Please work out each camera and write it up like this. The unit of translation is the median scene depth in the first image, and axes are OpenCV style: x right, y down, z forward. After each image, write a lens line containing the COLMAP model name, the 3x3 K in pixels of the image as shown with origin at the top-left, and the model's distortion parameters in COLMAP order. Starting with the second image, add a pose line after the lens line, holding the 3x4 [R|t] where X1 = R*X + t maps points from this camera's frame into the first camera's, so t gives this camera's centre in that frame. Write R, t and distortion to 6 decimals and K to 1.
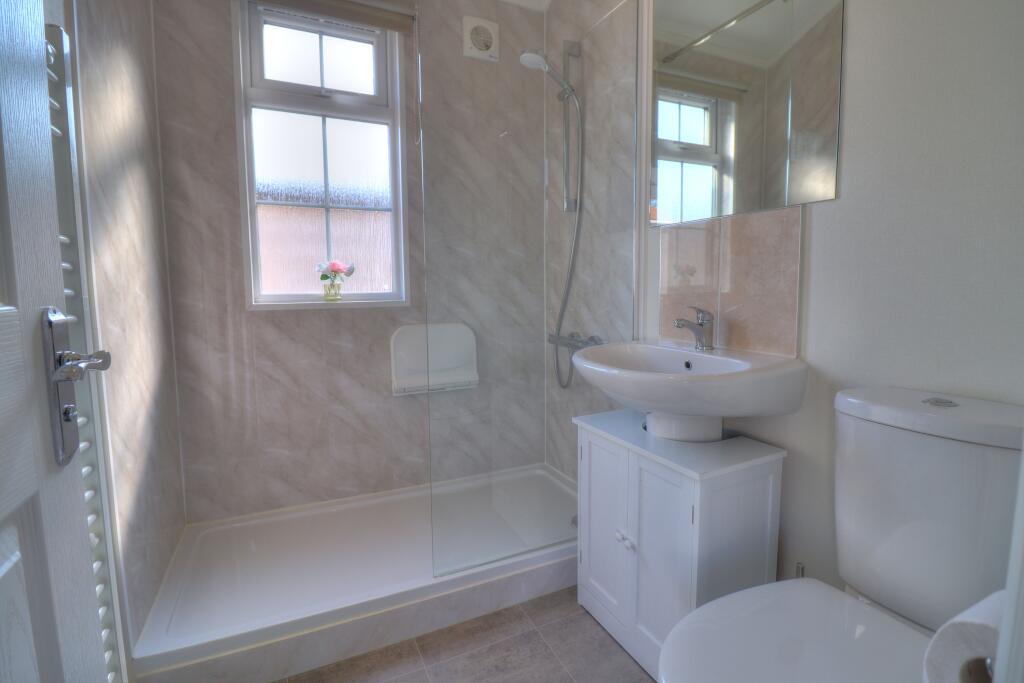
lens RADIAL K [[495.6, 0, 510.8], [0, 495.6, 329.3], [0, 0, 1]] dist [-0.021160, -0.000126]
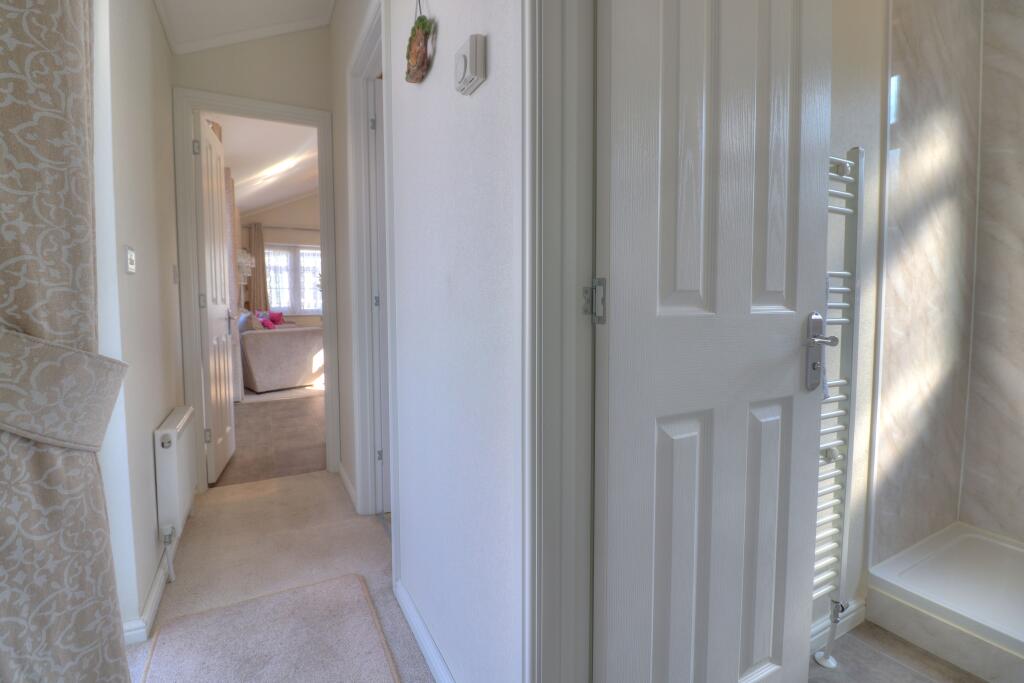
lens RADIAL K [[470.3, 0, 509.4], [0, 470.3, 329.9], [0, 0, 1]] dist [0.001411, -0.012984]
pose [[0.094501, 0.072608, -0.992873, 0.355255], [-0.091810, 0.993722, 0.063932, 0.008120], [0.991282, 0.085114, 0.100574, -0.182855]]
